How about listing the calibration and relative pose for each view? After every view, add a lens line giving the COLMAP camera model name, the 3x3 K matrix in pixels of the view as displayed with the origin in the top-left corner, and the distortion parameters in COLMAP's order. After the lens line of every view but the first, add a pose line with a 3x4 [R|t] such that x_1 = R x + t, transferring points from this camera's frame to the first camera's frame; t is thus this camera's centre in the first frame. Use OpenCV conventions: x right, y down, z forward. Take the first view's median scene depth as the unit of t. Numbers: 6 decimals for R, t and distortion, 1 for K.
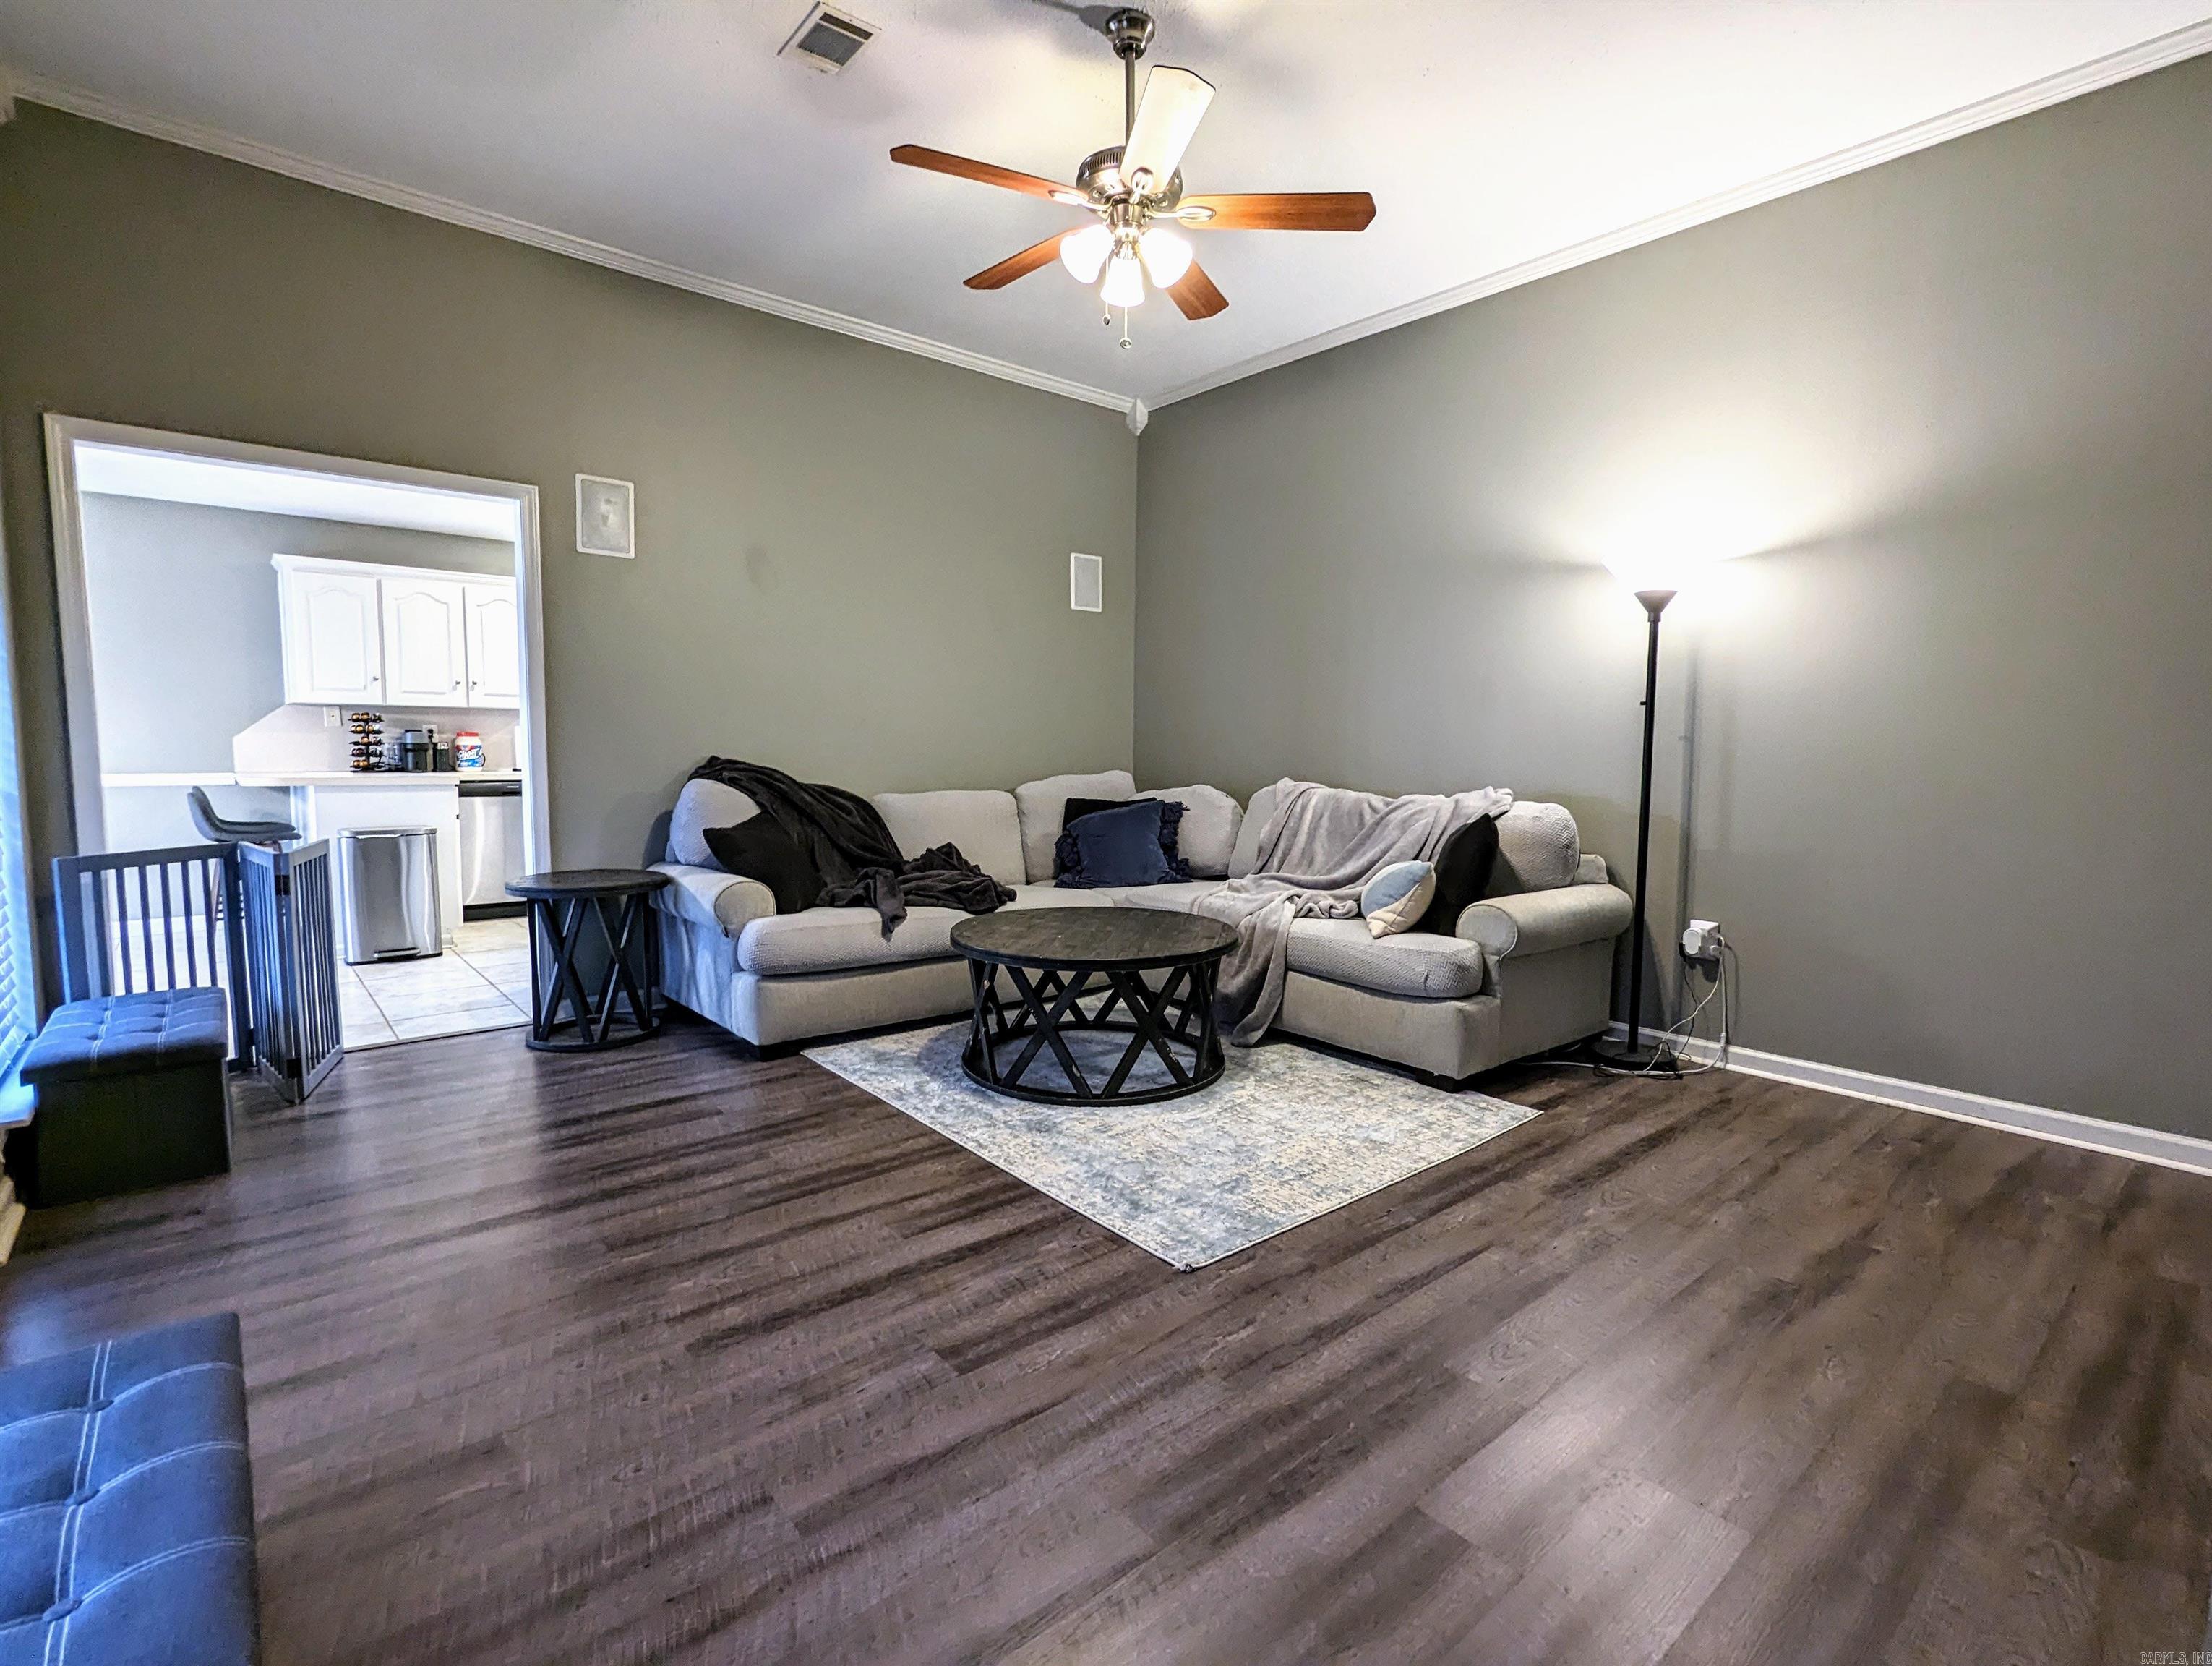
lens RADIAL K [[1058.8, 0, 1100.8], [0, 1058.8, 837.4], [0, 0, 1]] dist [-0.001566, 0.000675]
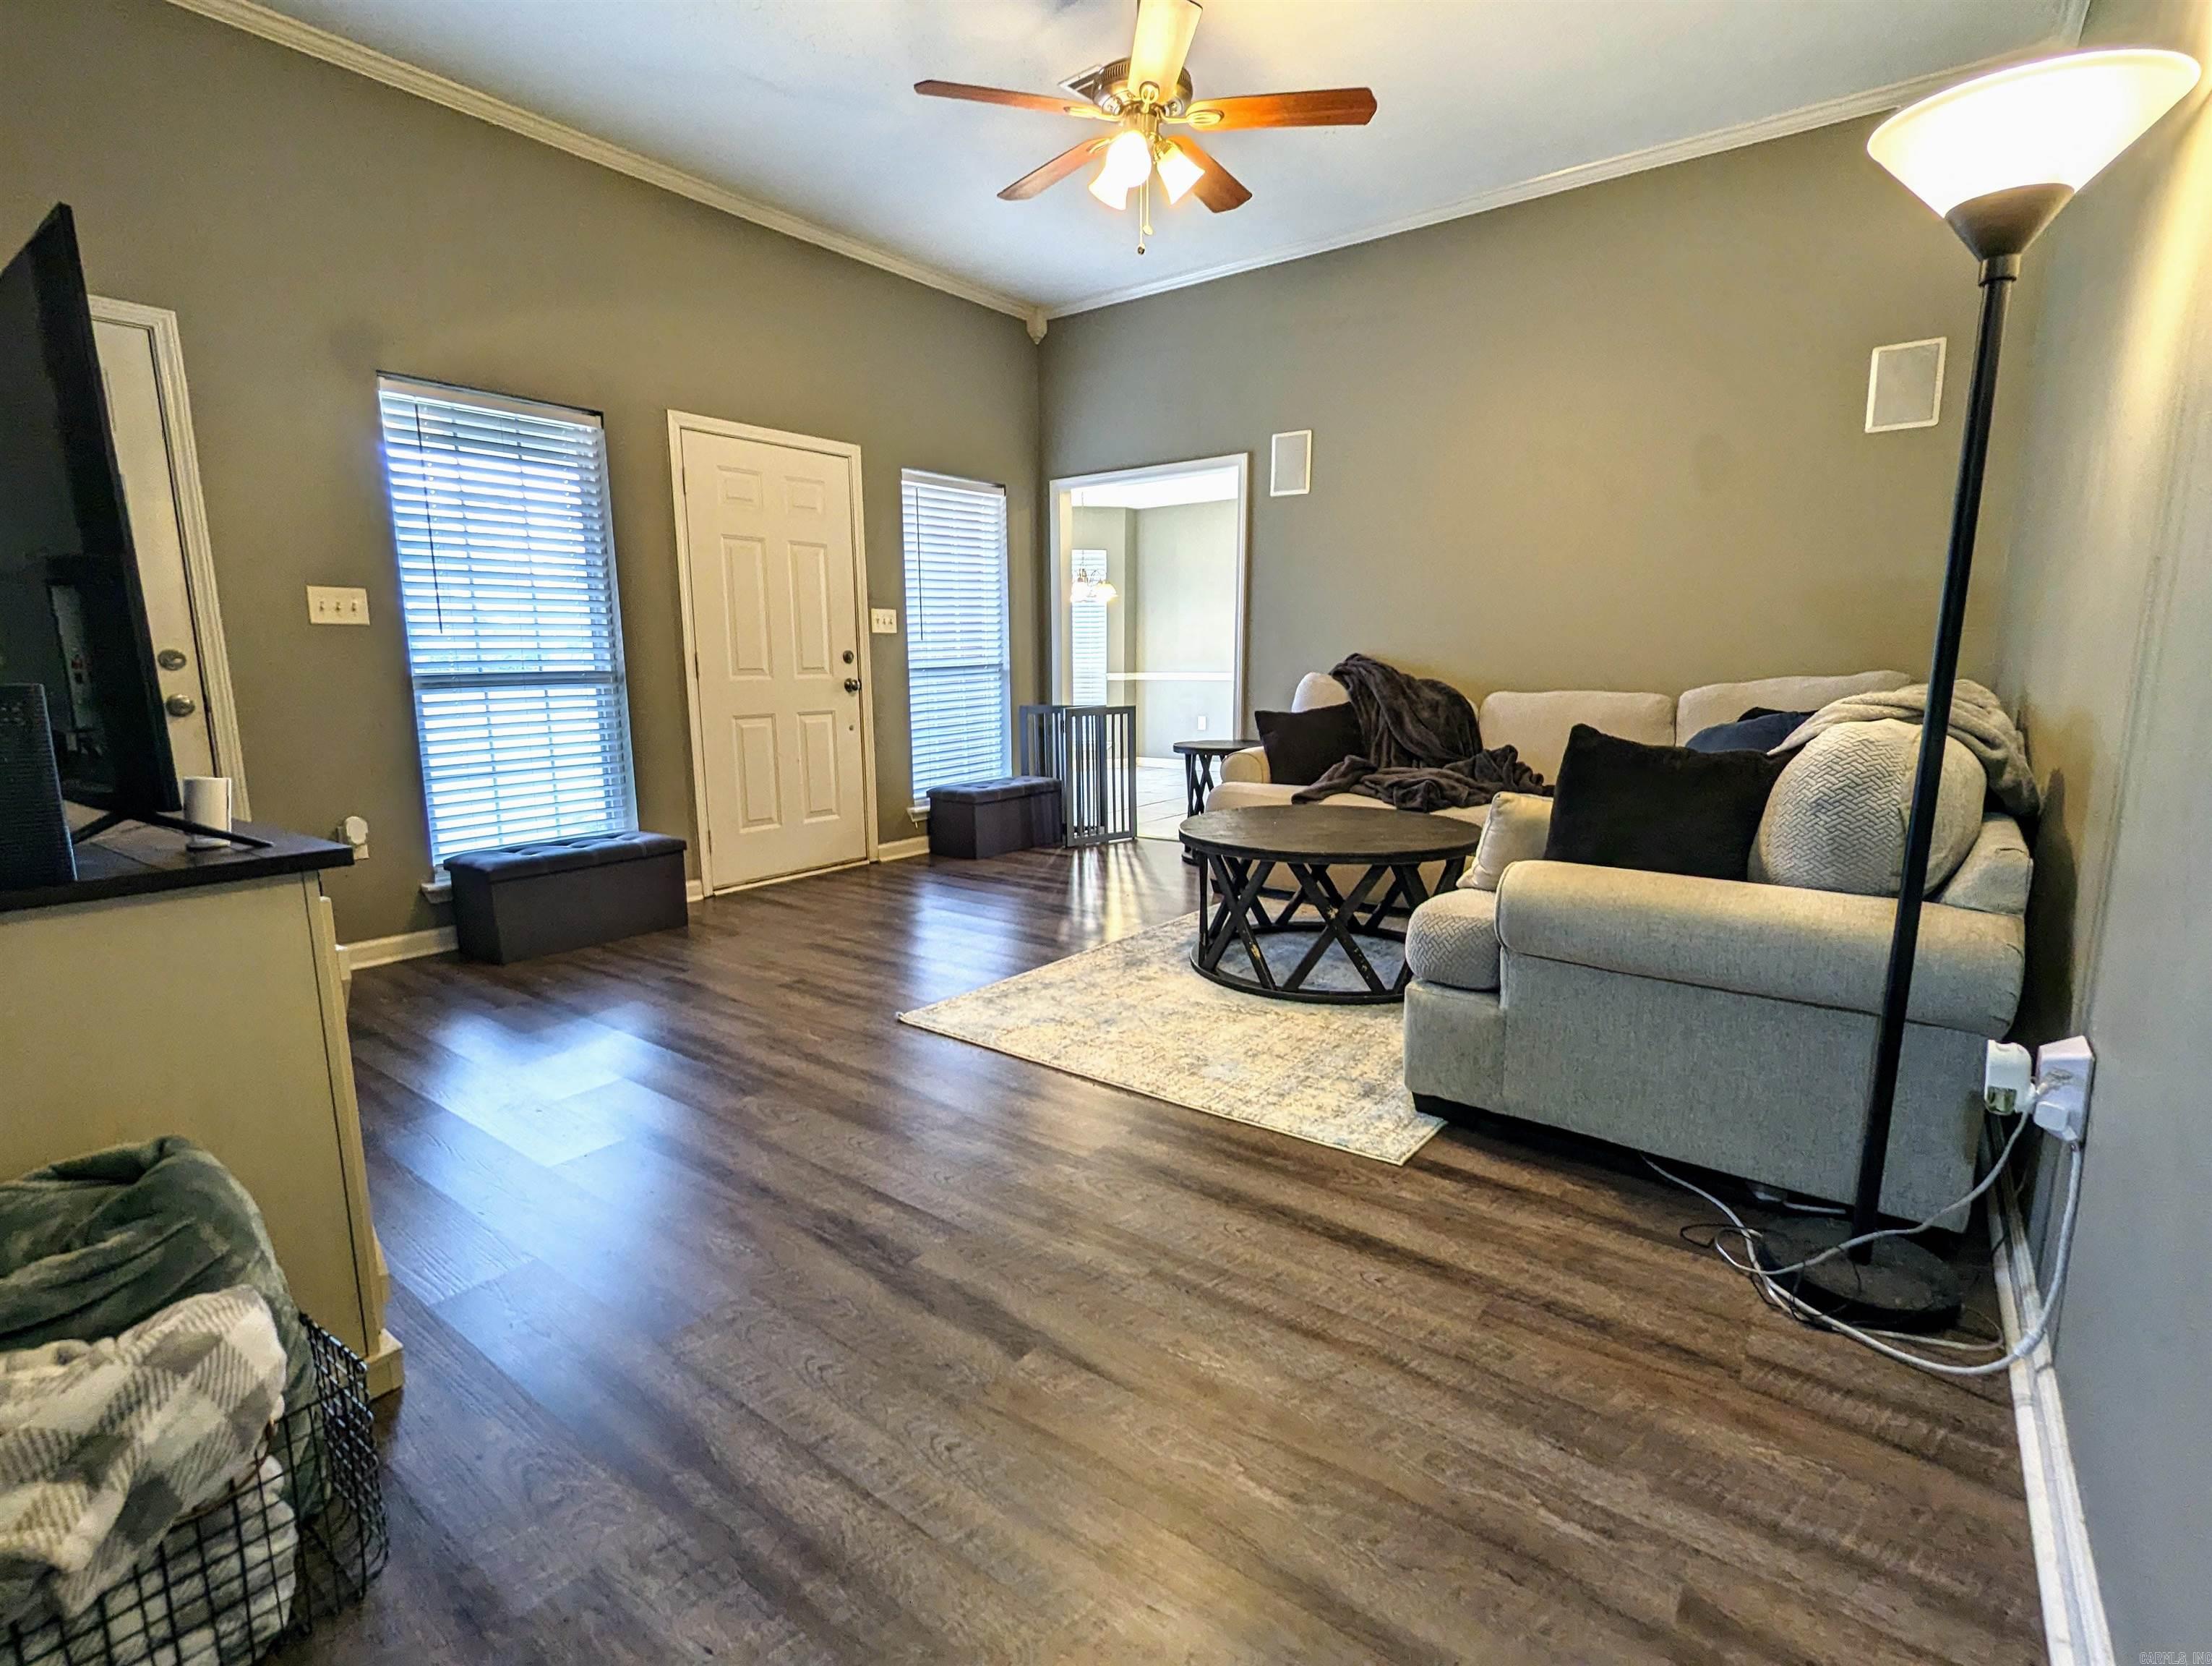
lens RADIAL K [[1058.8, 0, 1100.8], [0, 1058.8, 837.4], [0, 0, 1]] dist [-0.001566, 0.000675]
pose [[0.210282, 0.153978, -0.965439, 1.034401], [-0.072379, 0.987261, 0.141694, -0.029104], [0.974958, 0.040082, 0.218748, 0.681575]]
